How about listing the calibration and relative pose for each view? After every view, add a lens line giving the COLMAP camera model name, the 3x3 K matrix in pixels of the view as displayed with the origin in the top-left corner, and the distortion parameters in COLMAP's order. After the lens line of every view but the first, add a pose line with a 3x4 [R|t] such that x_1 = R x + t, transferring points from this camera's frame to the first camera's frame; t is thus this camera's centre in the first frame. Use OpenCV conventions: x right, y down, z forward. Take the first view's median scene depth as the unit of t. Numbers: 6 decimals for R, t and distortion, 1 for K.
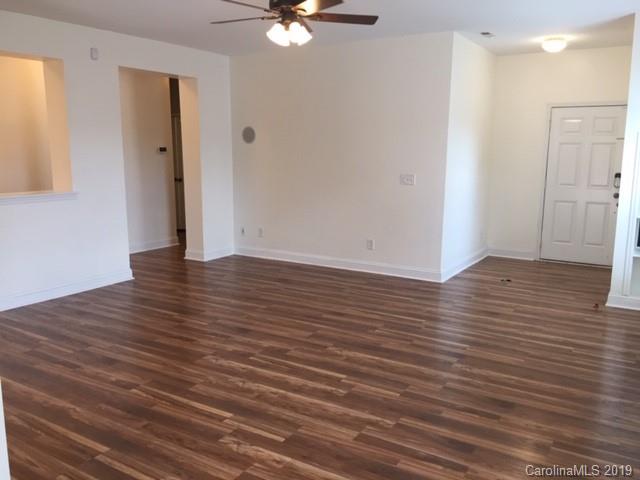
lens RADIAL K [[541.8, 0, 320.0], [0, 541.8, 240.0], [0, 0, 1]] dist [0.002696, -0.004502]
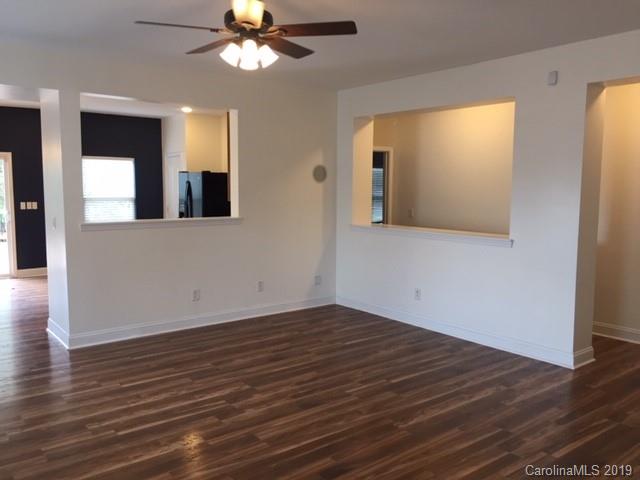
lens RADIAL K [[551.6, 0, 320.0], [0, 551.6, 240.0], [0, 0, 1]] dist [0.078834, -0.102630]
pose [[-0.340637, 0.085728, -0.936278, 0.738242], [-0.165975, 0.974711, 0.149632, -0.246681], [0.925429, 0.206369, -0.317794, 1.458066]]
